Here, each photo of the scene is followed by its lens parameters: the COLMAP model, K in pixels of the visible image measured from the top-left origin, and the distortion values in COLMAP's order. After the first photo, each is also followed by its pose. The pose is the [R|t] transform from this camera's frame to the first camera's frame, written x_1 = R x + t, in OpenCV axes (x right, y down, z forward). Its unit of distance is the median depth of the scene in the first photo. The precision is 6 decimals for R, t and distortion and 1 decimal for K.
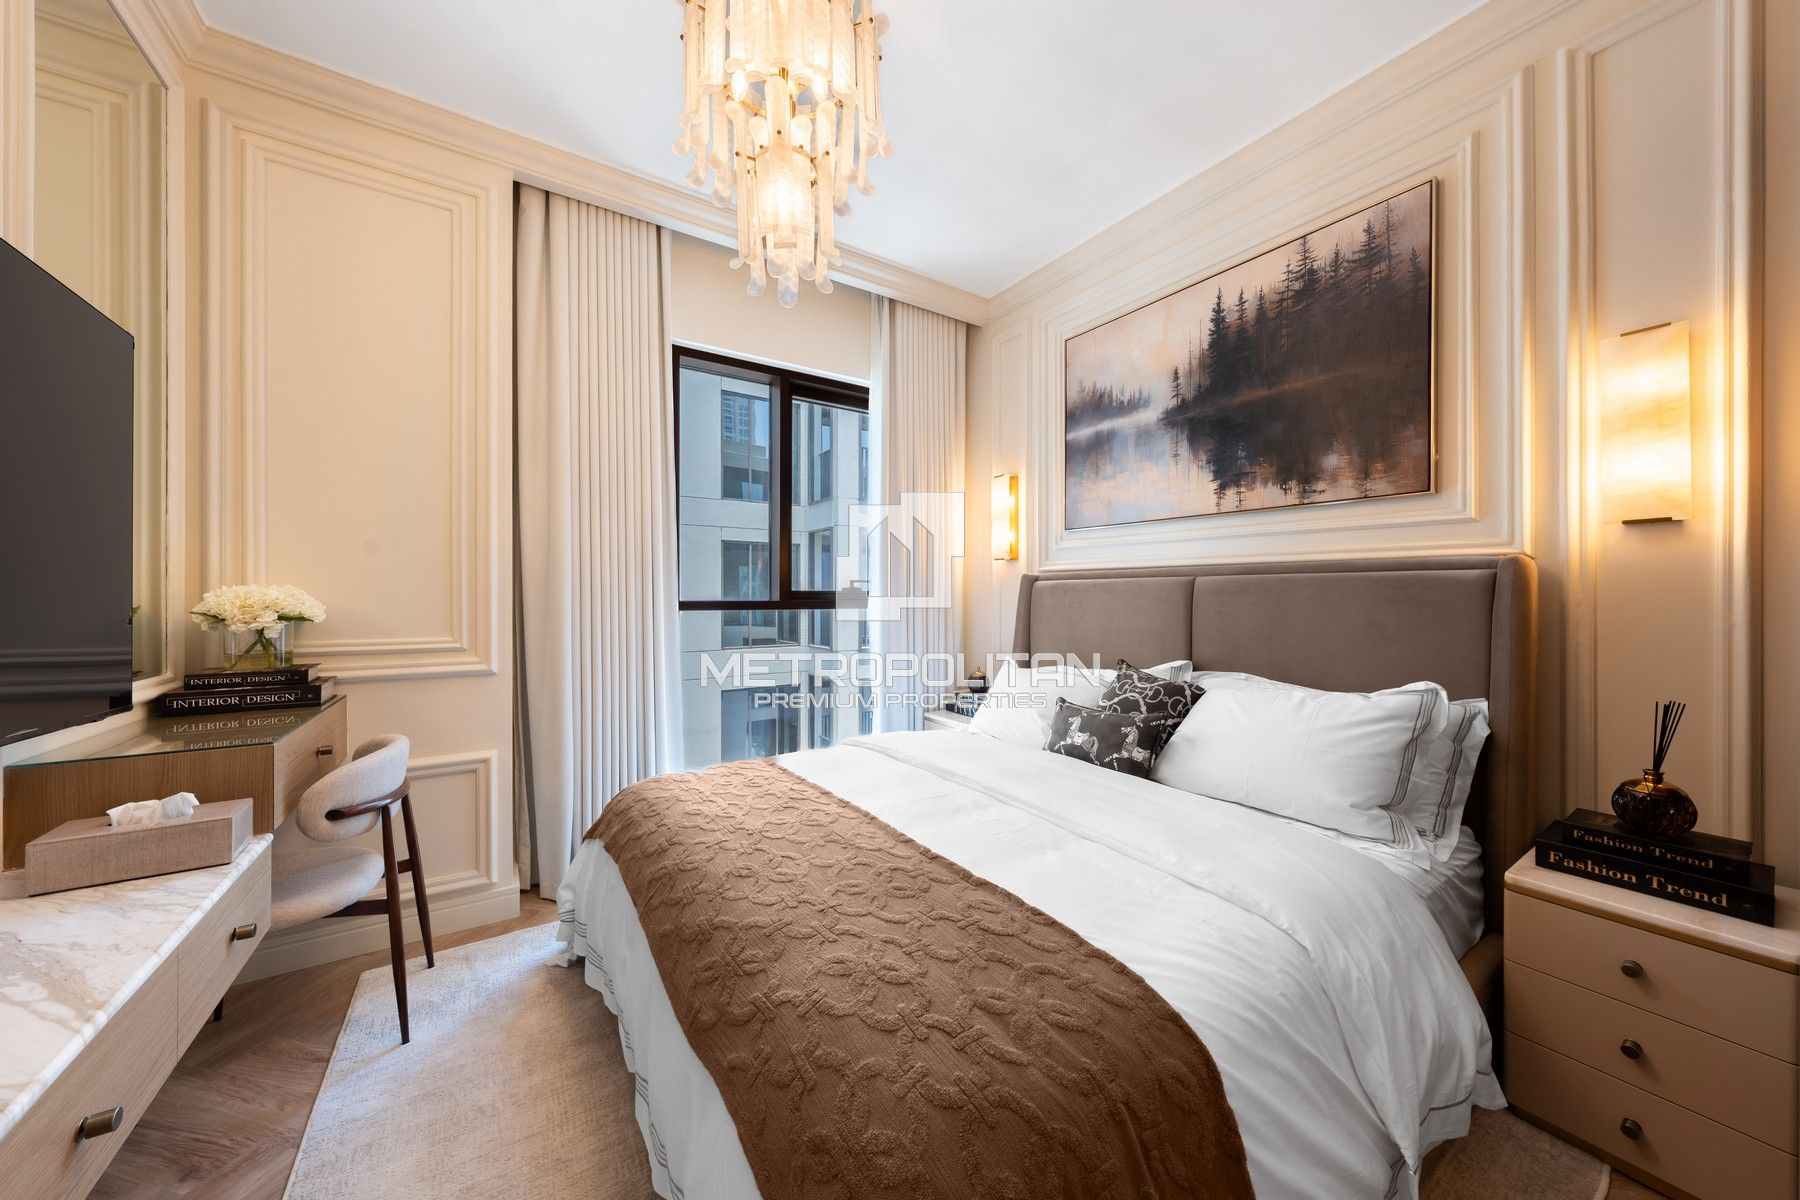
lens RADIAL K [[611.1, 0, 898.4], [0, 611.1, 593.5], [0, 0, 1]] dist [-0.000032, 0.000381]
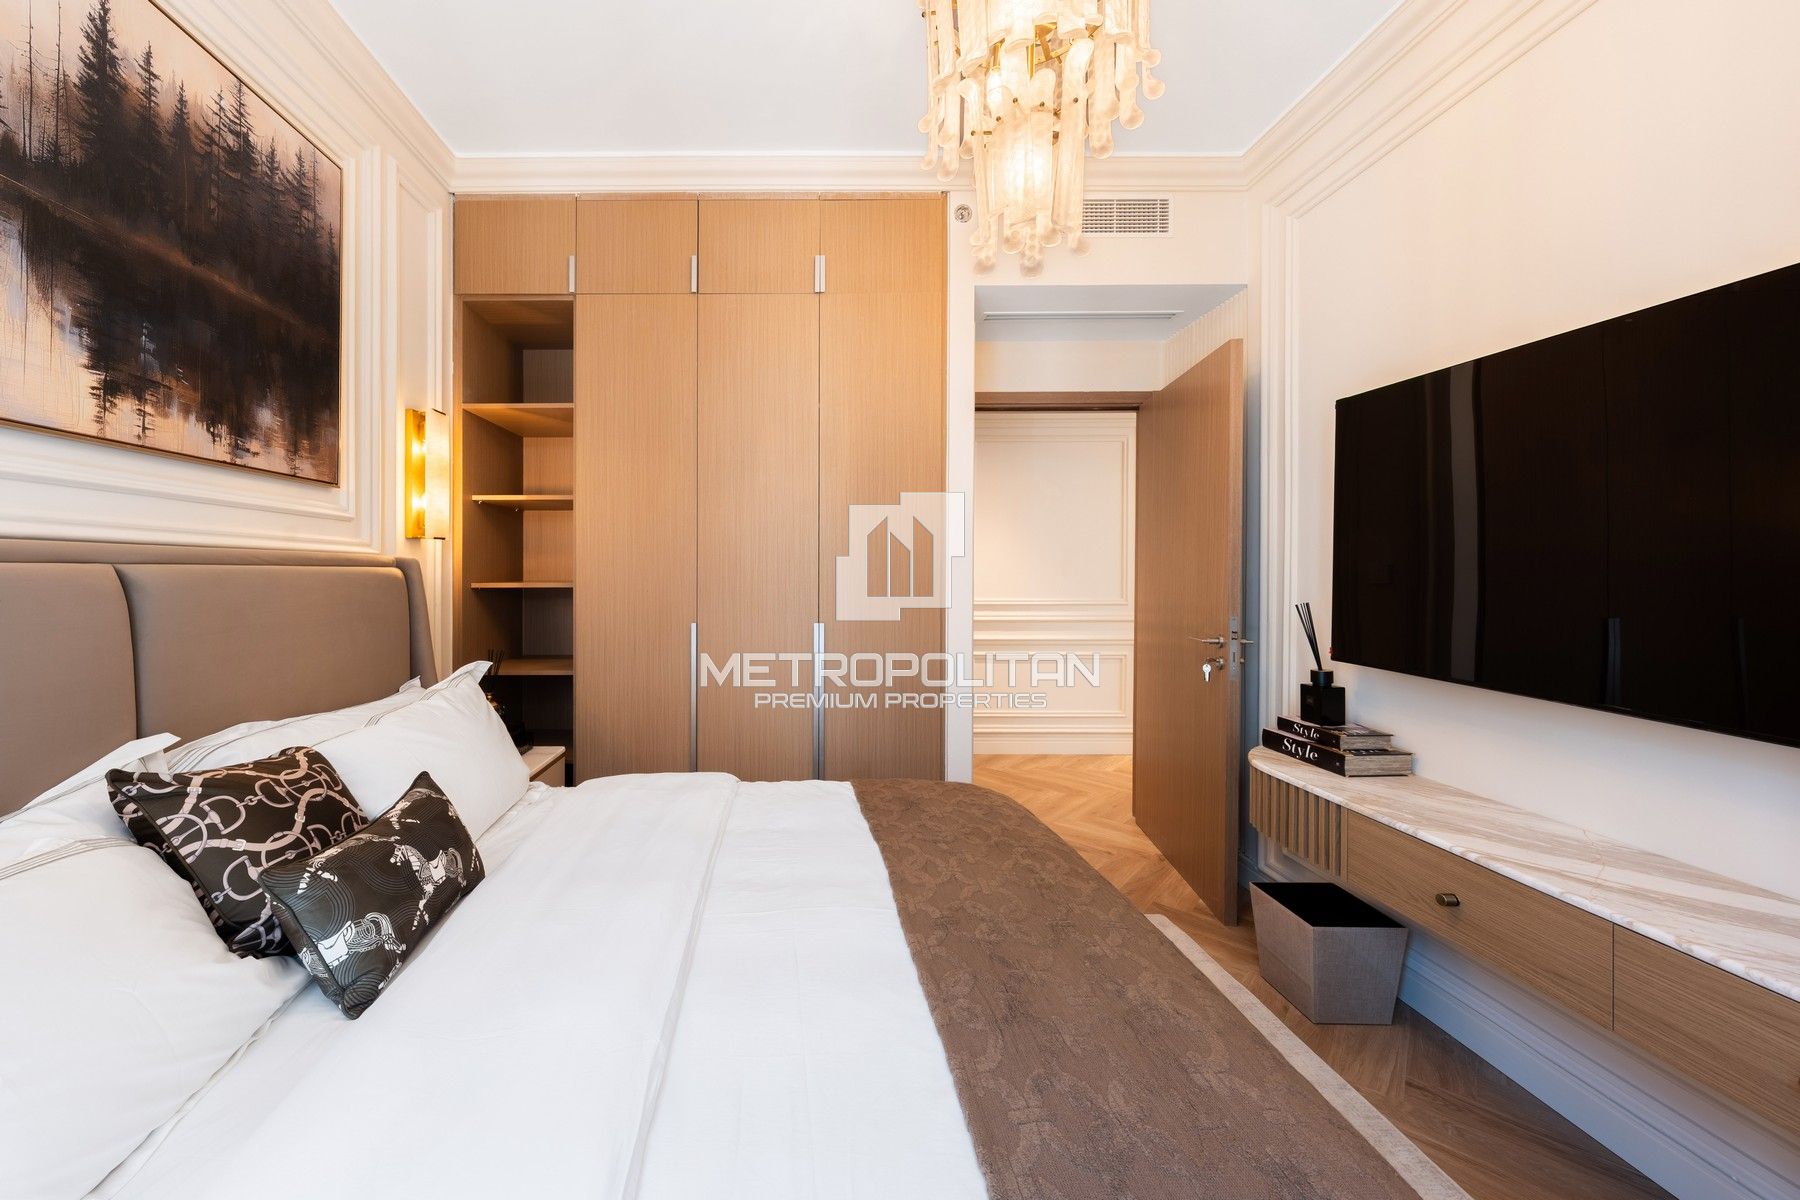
lens RADIAL K [[611.1, 0, 829.8], [0, 611.1, 575.0], [0, 0, 1]] dist [-0.000032, 0.000381]
pose [[-0.850661, 0.001405, 0.525713, -0.258428], [0.003983, 0.999985, 0.003772, -0.020525], [-0.525699, 0.005303, -0.850654, 1.180071]]
